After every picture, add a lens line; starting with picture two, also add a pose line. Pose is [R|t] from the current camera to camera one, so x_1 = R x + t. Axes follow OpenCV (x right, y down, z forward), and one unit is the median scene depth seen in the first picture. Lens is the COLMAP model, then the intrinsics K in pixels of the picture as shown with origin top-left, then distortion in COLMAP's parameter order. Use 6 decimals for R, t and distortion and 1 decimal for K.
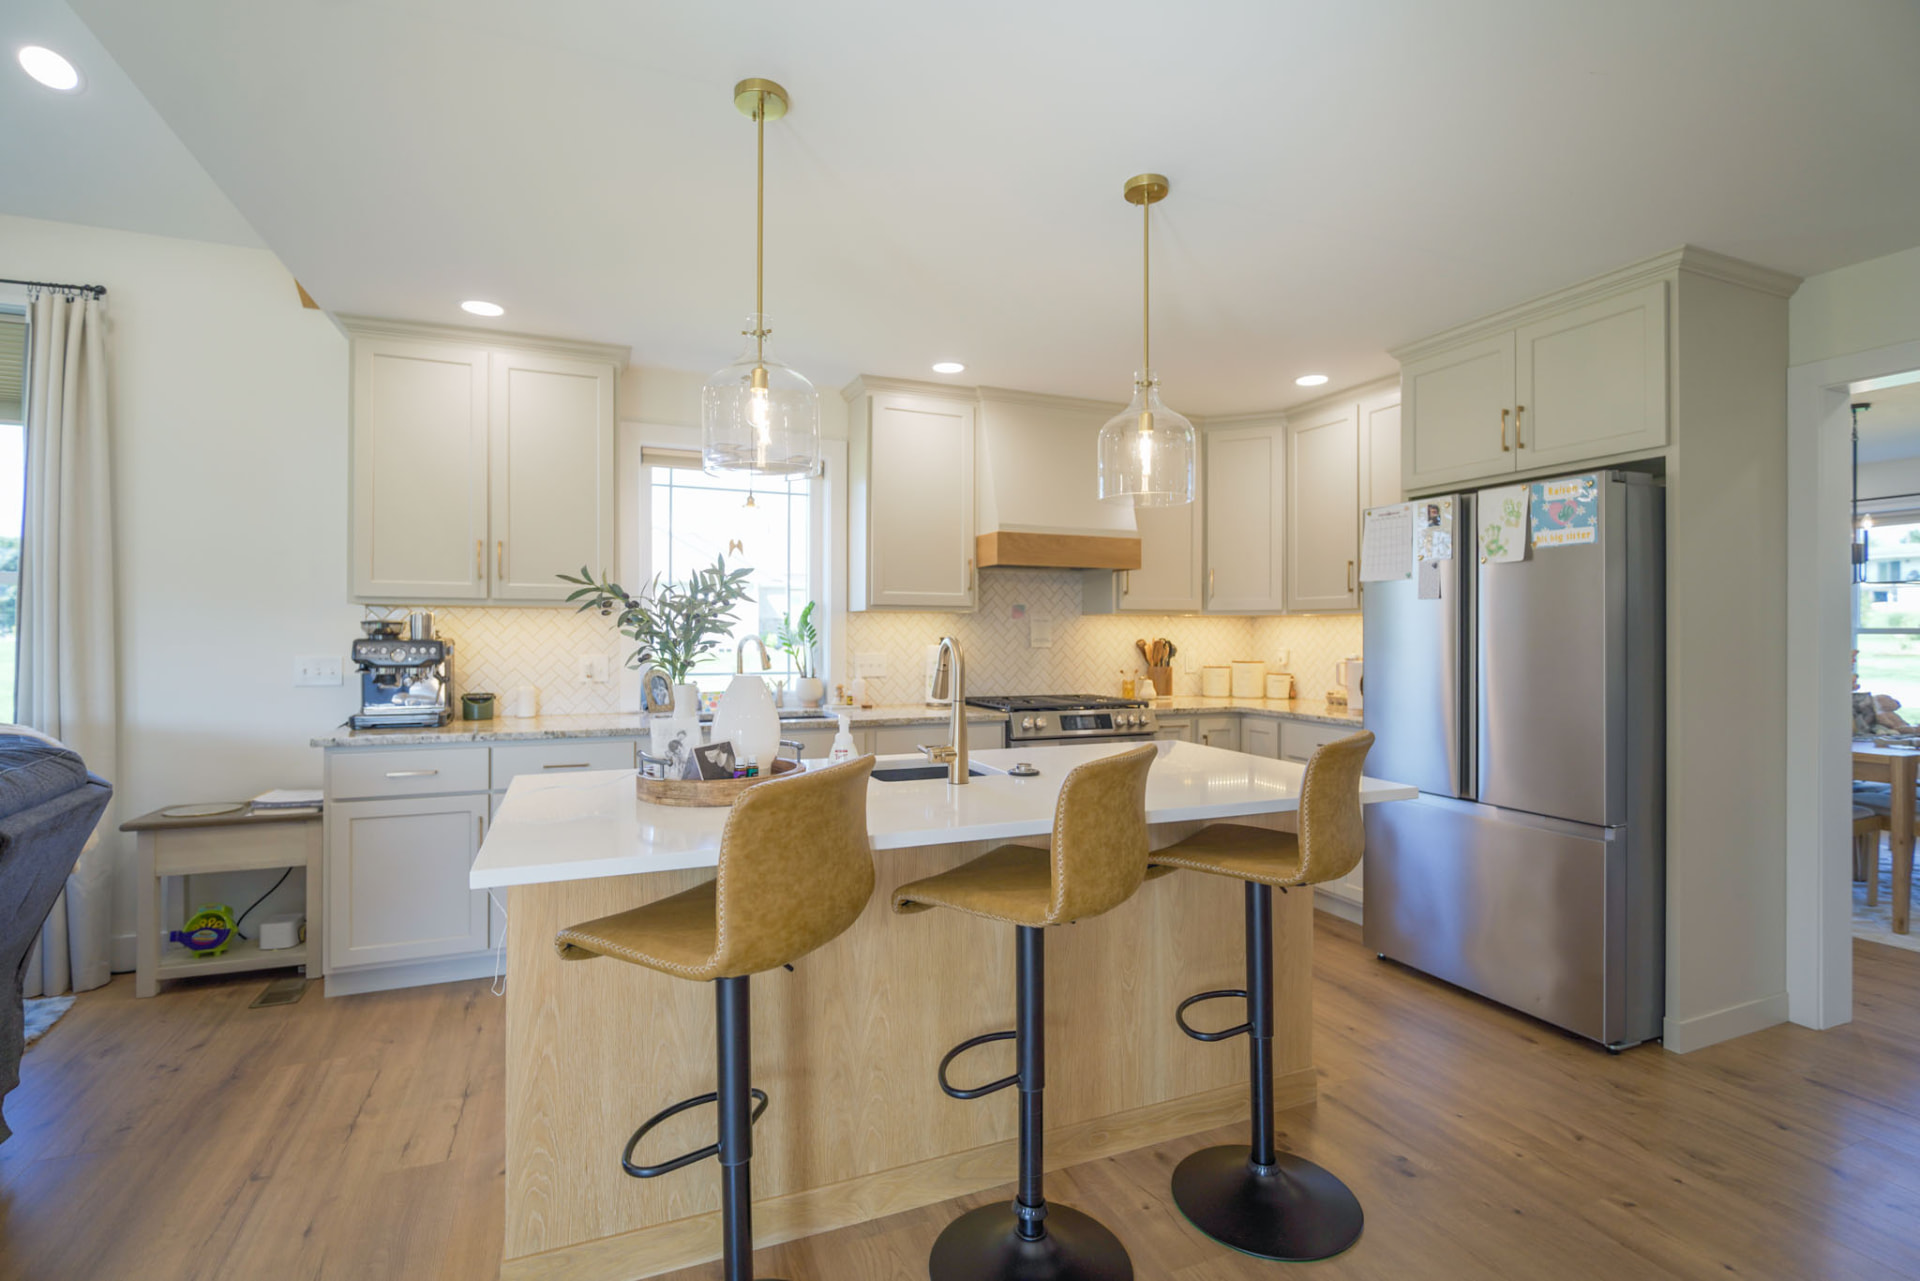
lens RADIAL K [[892.8, 0, 964.3], [0, 892.8, 628.0], [0, 0, 1]] dist [0.000062, -0.002885]
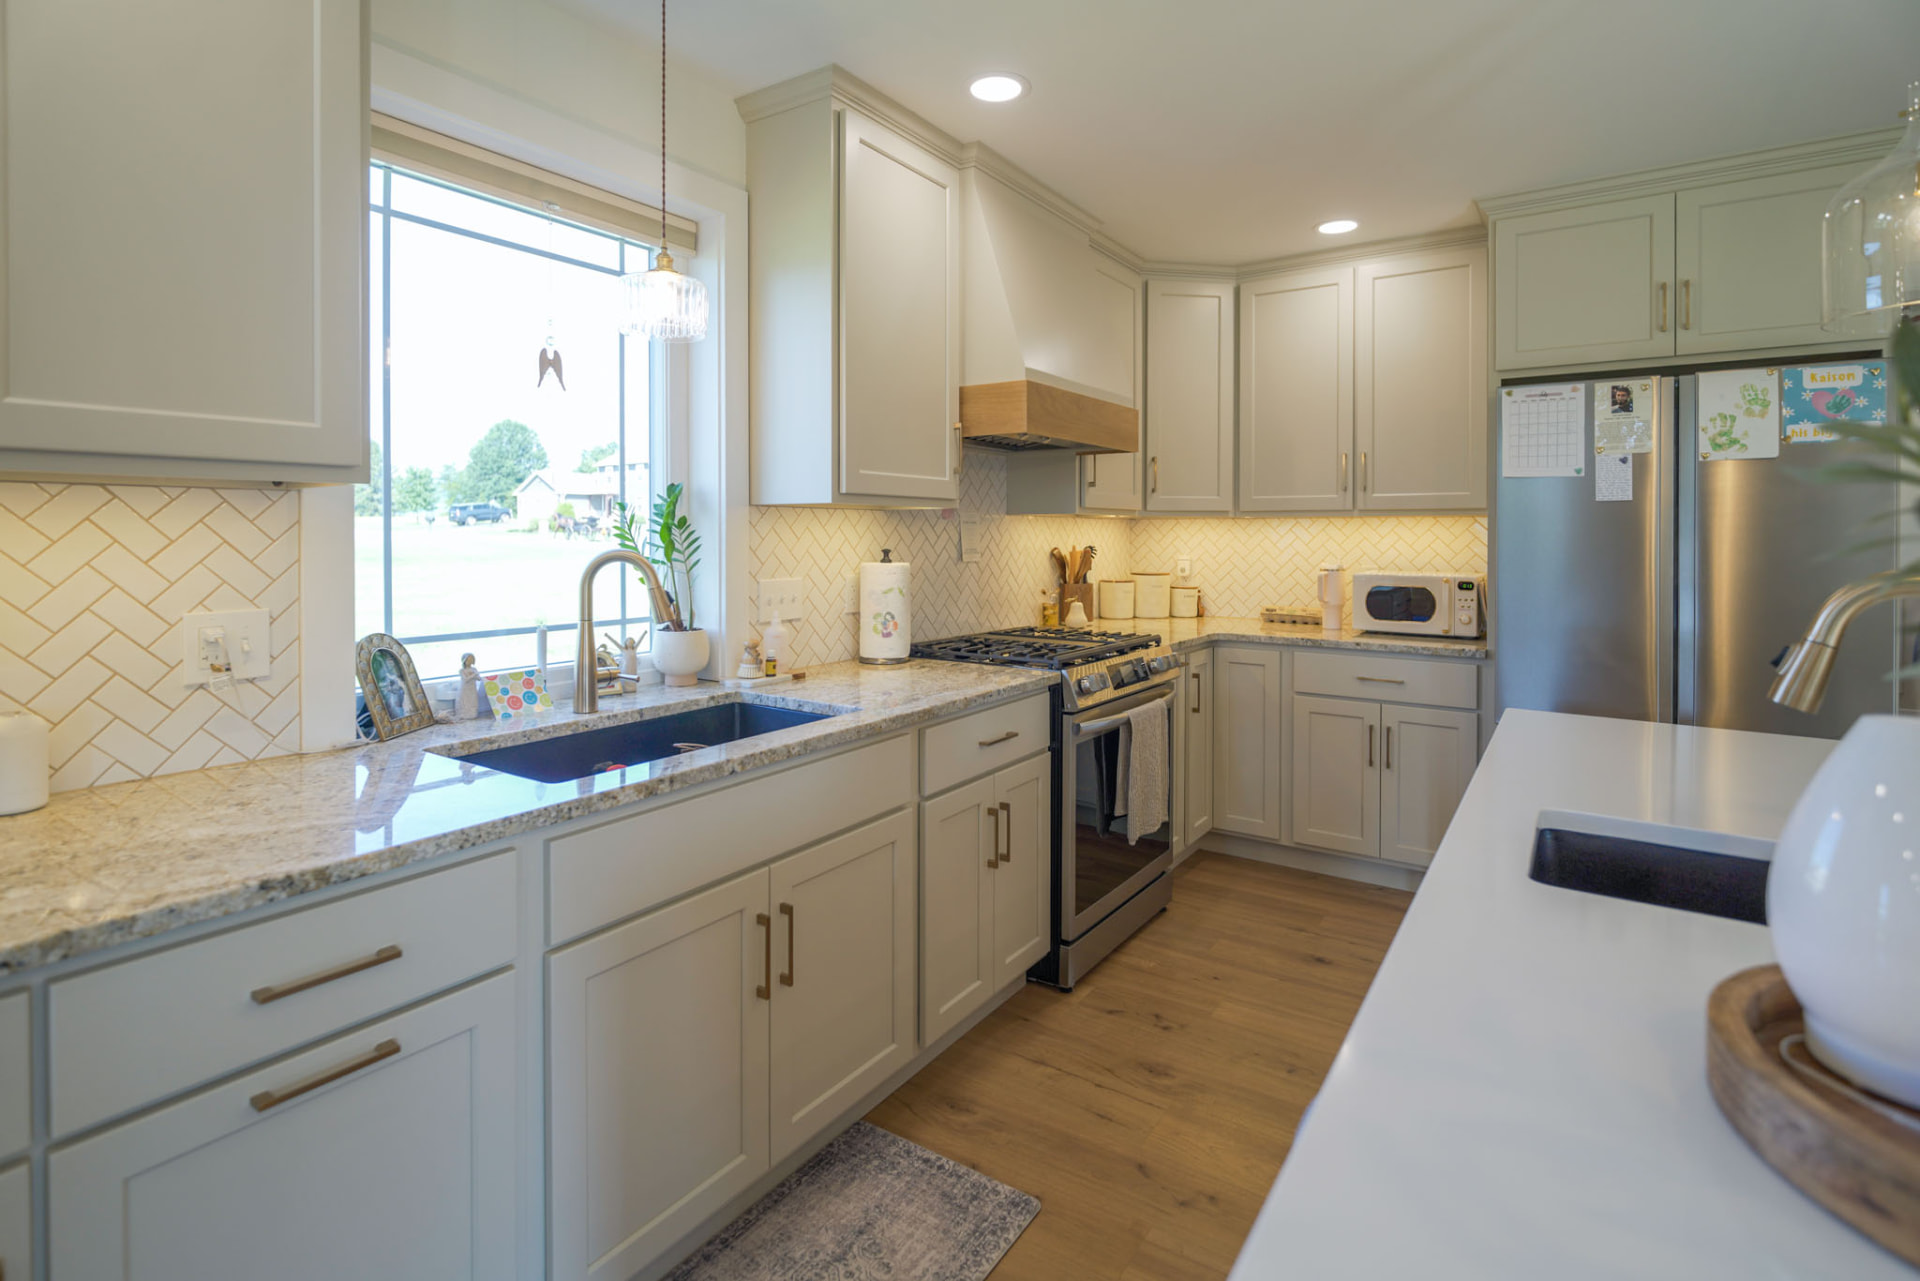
lens RADIAL K [[918.7, 0, 966.0], [0, 918.7, 539.6], [0, 0, 1]] dist [-0.009789, -0.001302]
pose [[0.844473, -0.005278, 0.535572, -0.434005], [-0.002646, 0.999898, 0.014026, -0.007298], [-0.535591, -0.013262, 0.844373, 0.611071]]
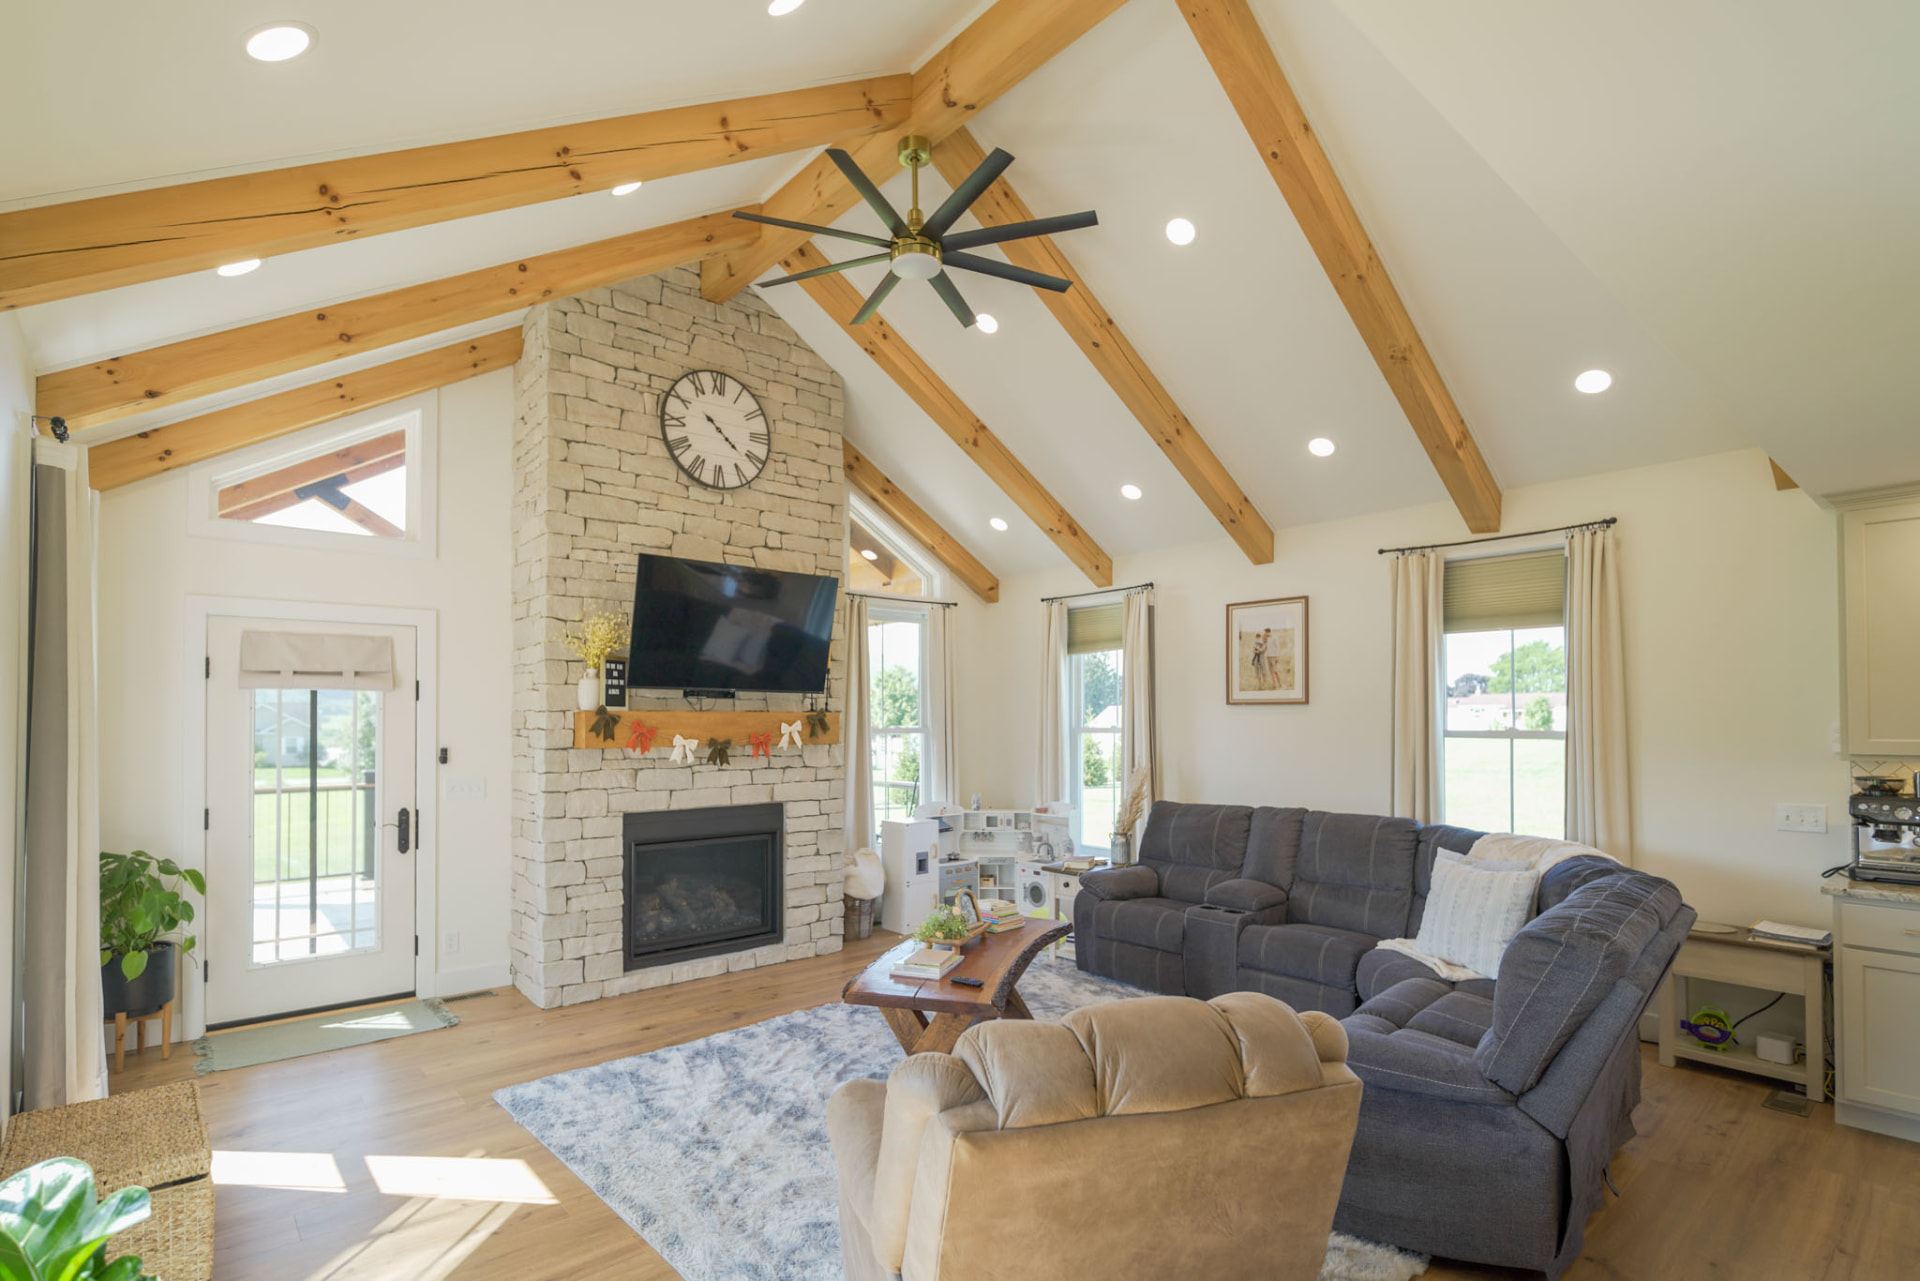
lens RADIAL K [[918.7, 0, 936.7], [0, 918.7, 703.6], [0, 0, 1]] dist [-0.009789, -0.001302]
pose [[0.301588, -0.020429, -0.953220, 0.024232], [0.006601, 0.999791, -0.019338, -0.083740], [0.953416, -0.000460, 0.301660, -0.373767]]
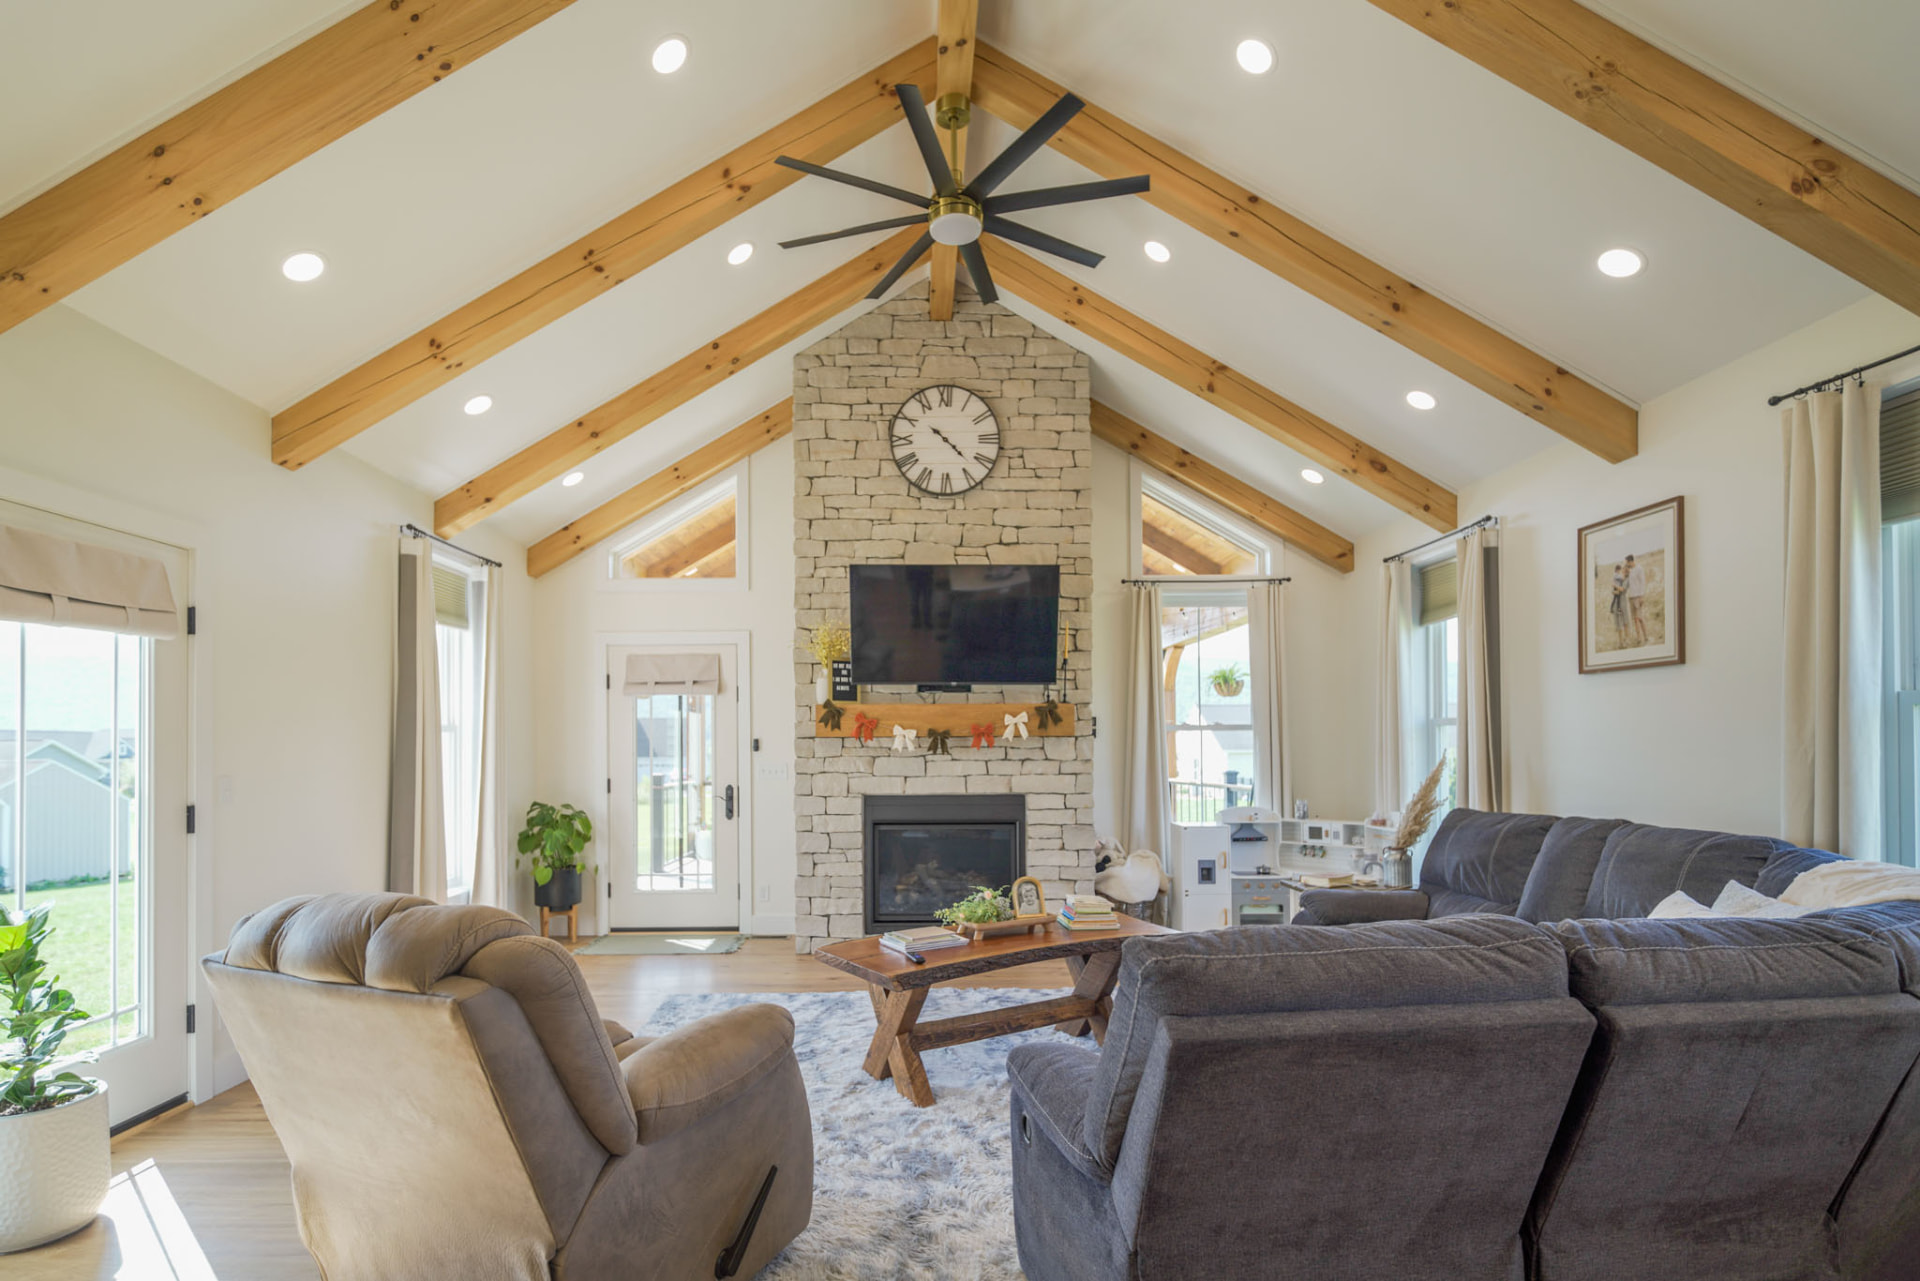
lens RADIAL K [[918.7, 0, 933.3], [0, 918.7, 743.2], [0, 0, 1]] dist [-0.009789, -0.001302]
pose [[-0.386667, -0.009102, -0.922174, -0.036813], [0.007841, 0.999883, -0.013157, -0.008698], [0.922186, -0.012318, -0.386550, 0.389127]]
